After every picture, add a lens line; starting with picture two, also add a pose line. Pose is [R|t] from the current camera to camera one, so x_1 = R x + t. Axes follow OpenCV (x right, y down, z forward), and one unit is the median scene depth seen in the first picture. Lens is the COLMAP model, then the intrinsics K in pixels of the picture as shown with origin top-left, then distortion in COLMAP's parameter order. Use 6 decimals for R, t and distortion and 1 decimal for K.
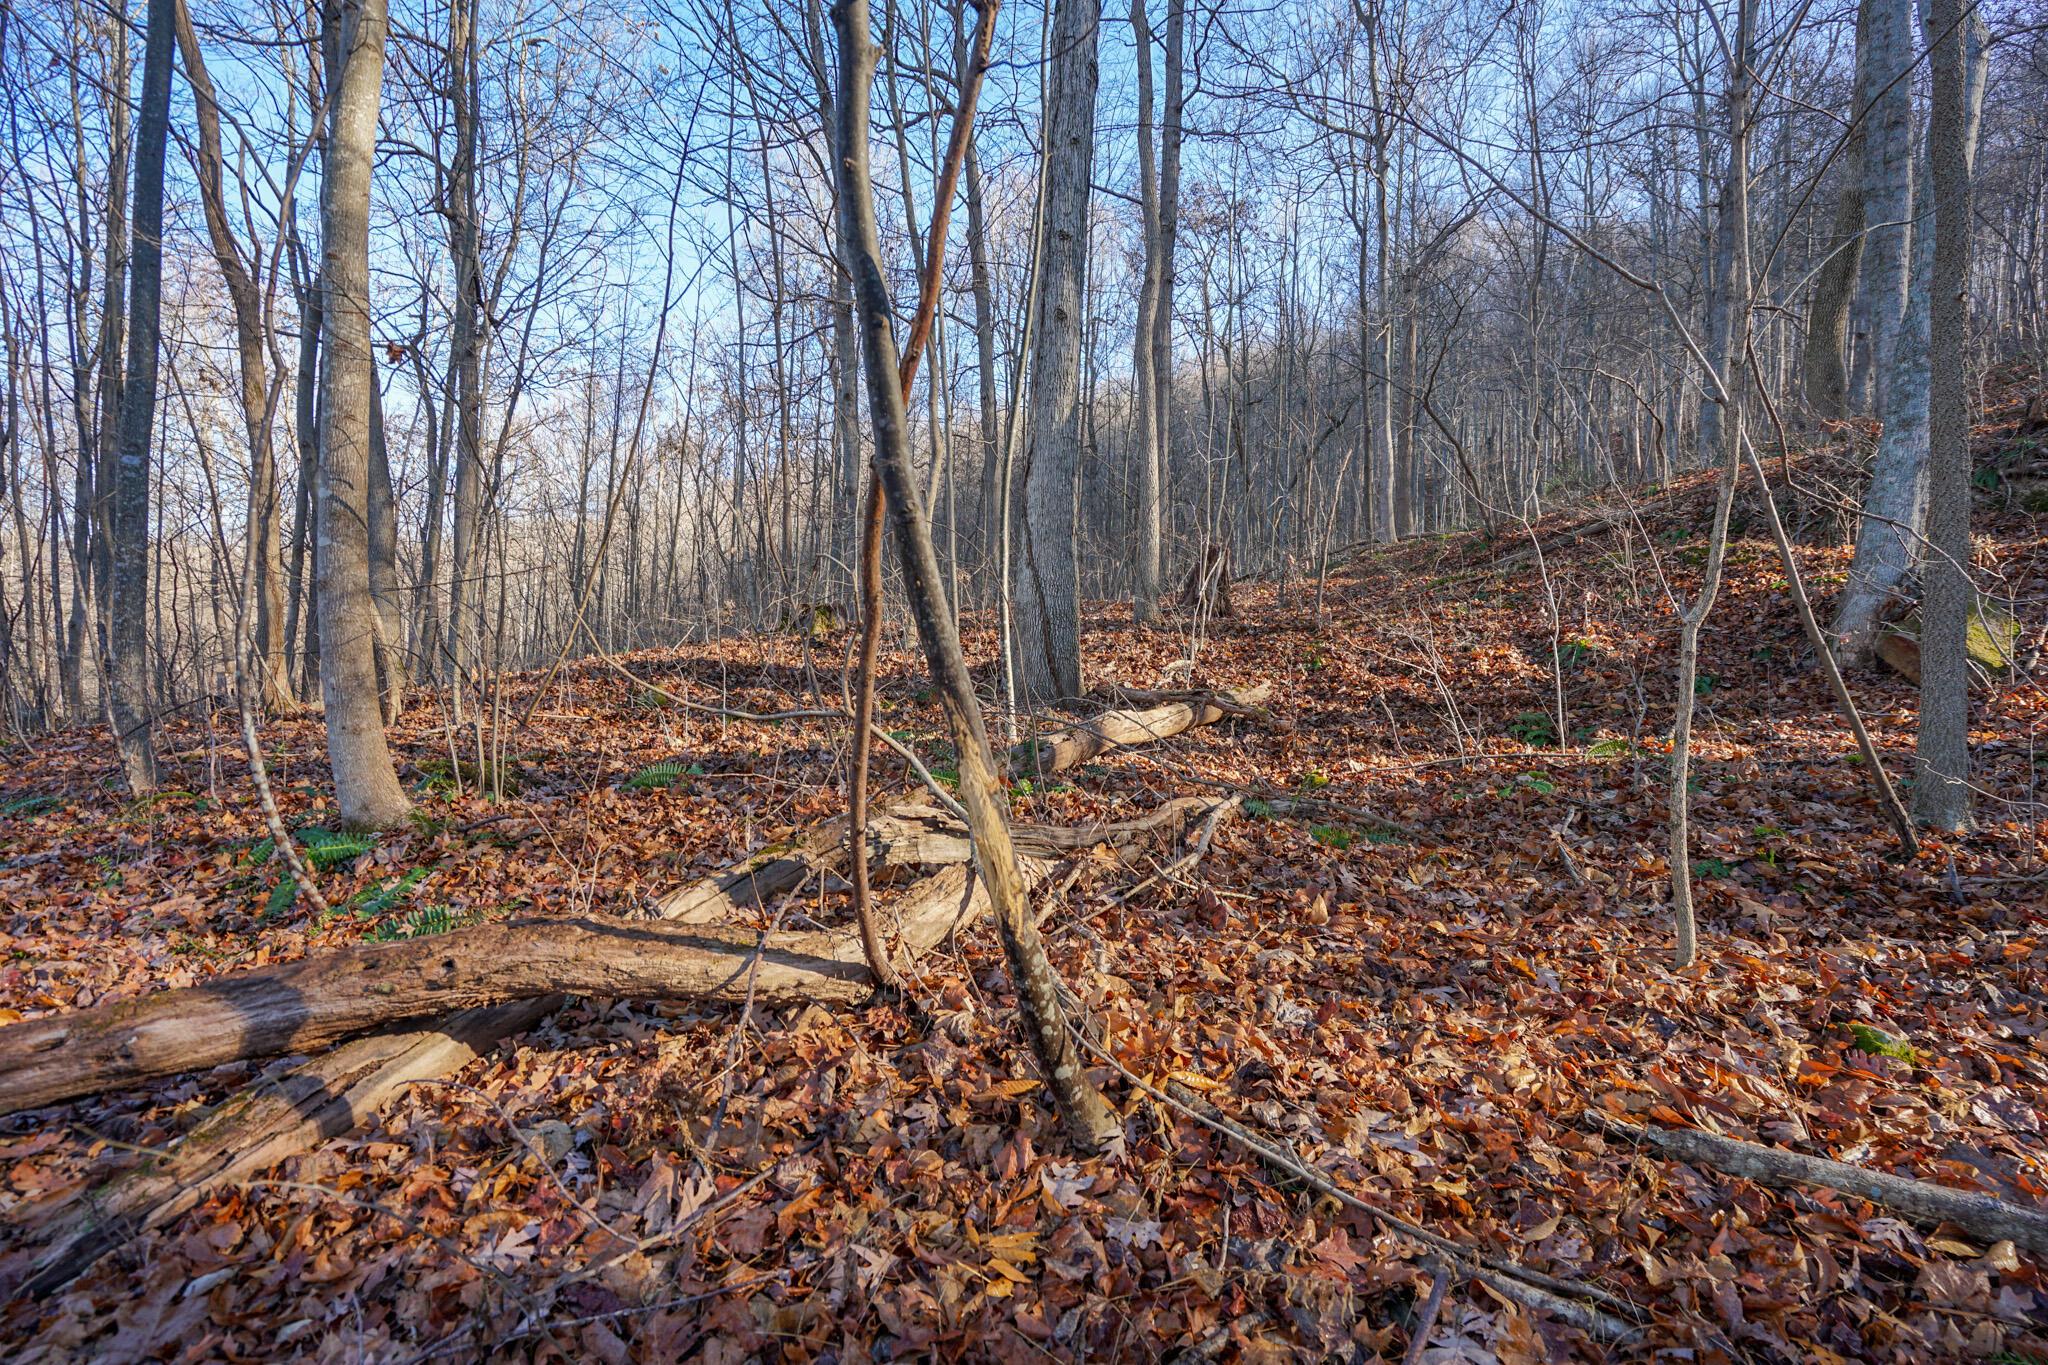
lens RADIAL K [[960.1, 0, 1024.0], [0, 960.1, 682.5], [0, 0, 1]] dist [-0.047939, 0.000303]
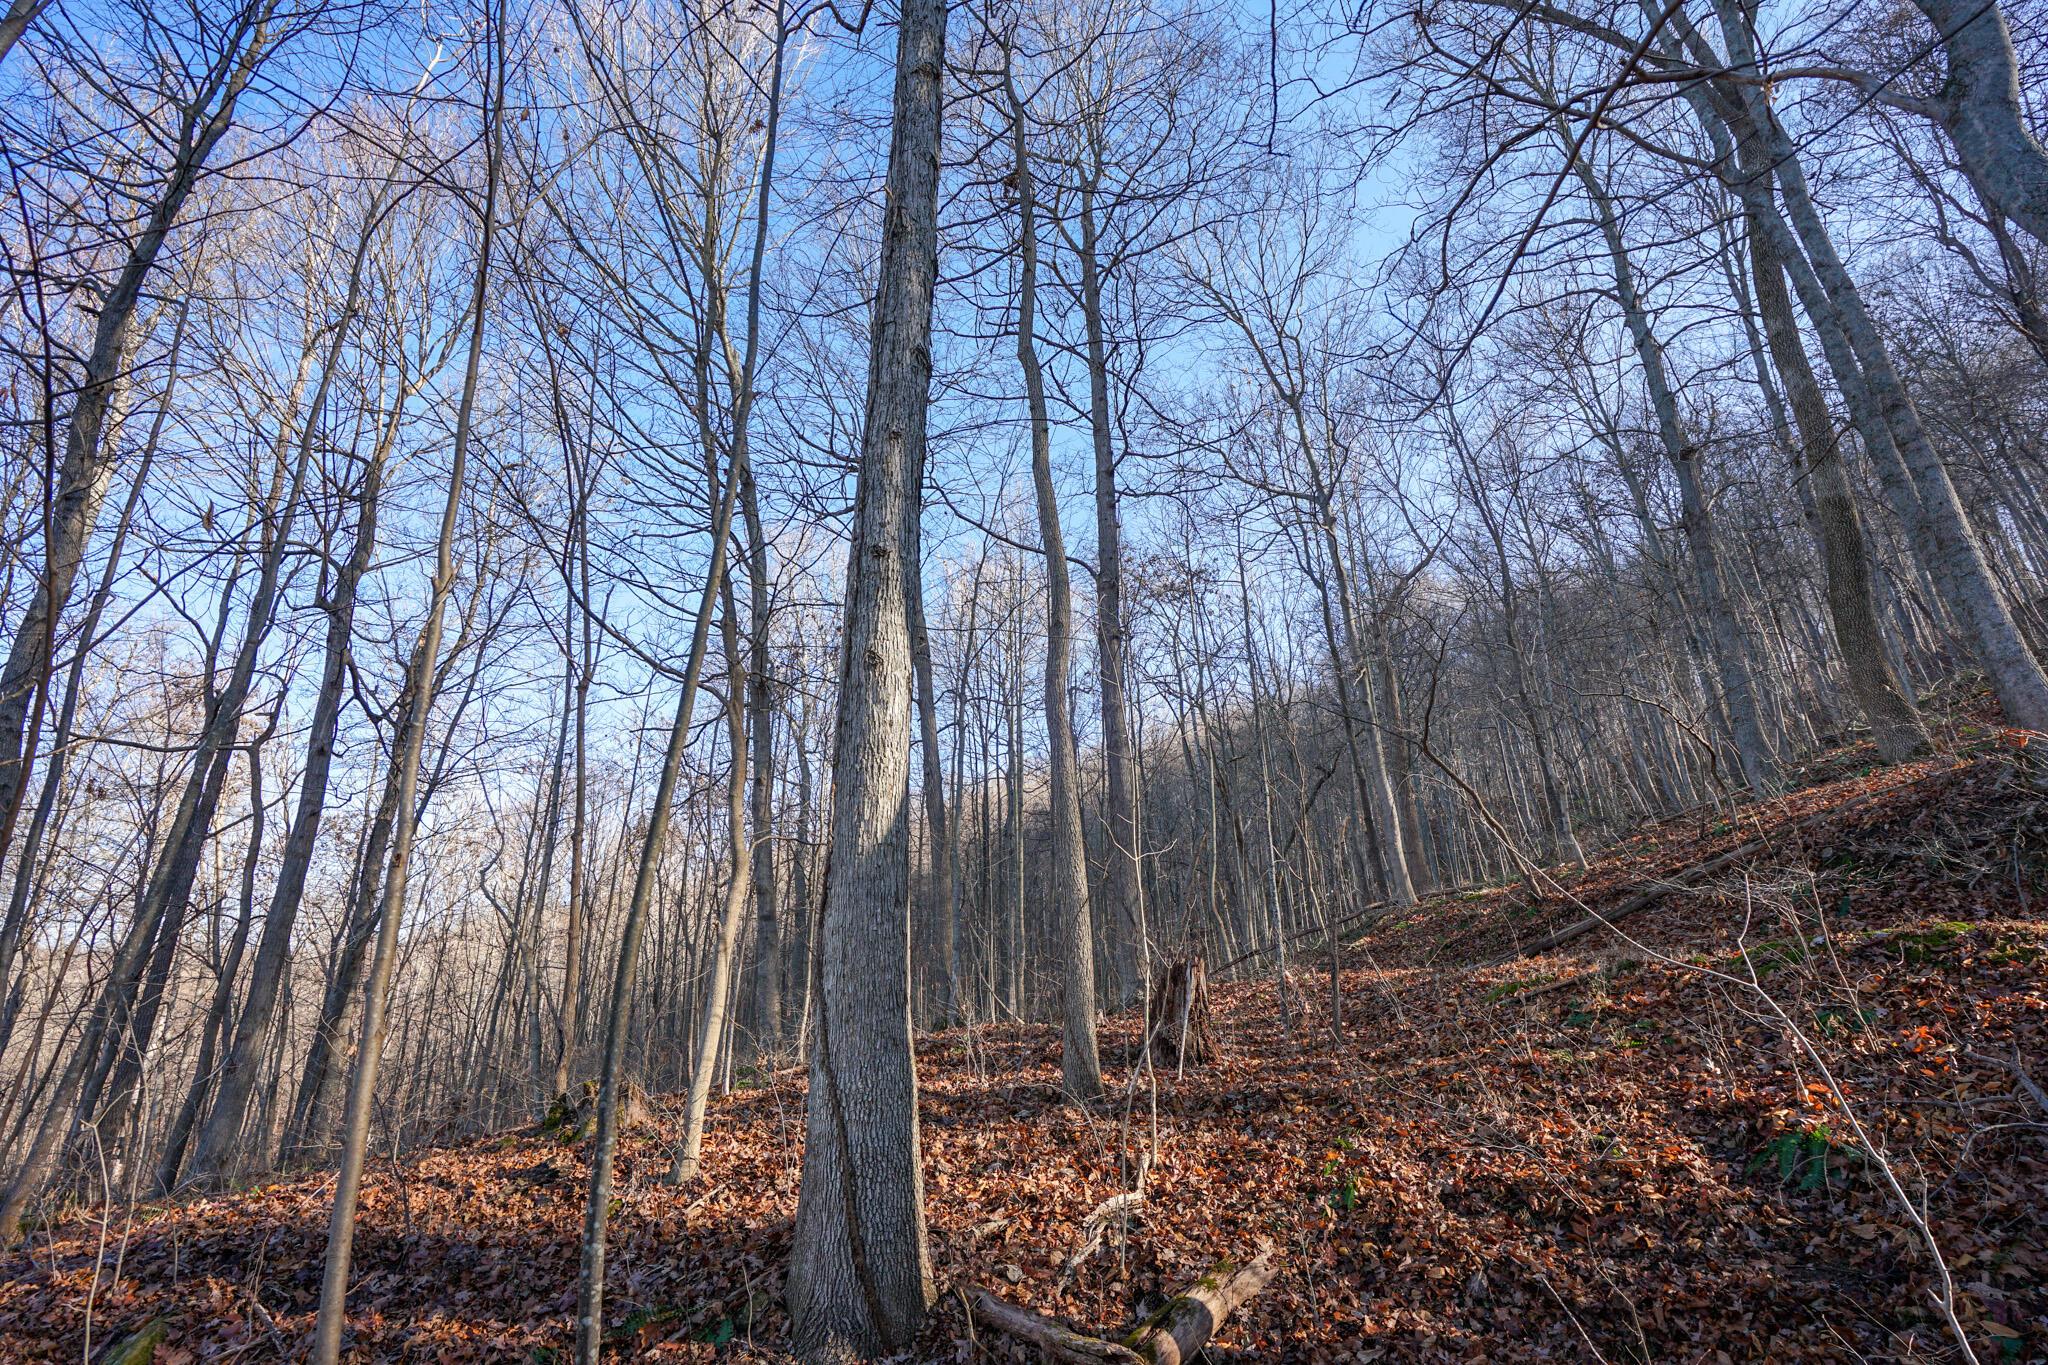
lens RADIAL K [[960.1, 0, 1024.0], [0, 960.1, 682.5], [0, 0, 1]] dist [-0.047939, 0.000303]
pose [[0.998111, -0.061197, 0.005362, 0.041159], [0.058853, 0.927564, -0.369000, -0.035042], [0.017608, 0.368619, 0.929414, 0.115941]]
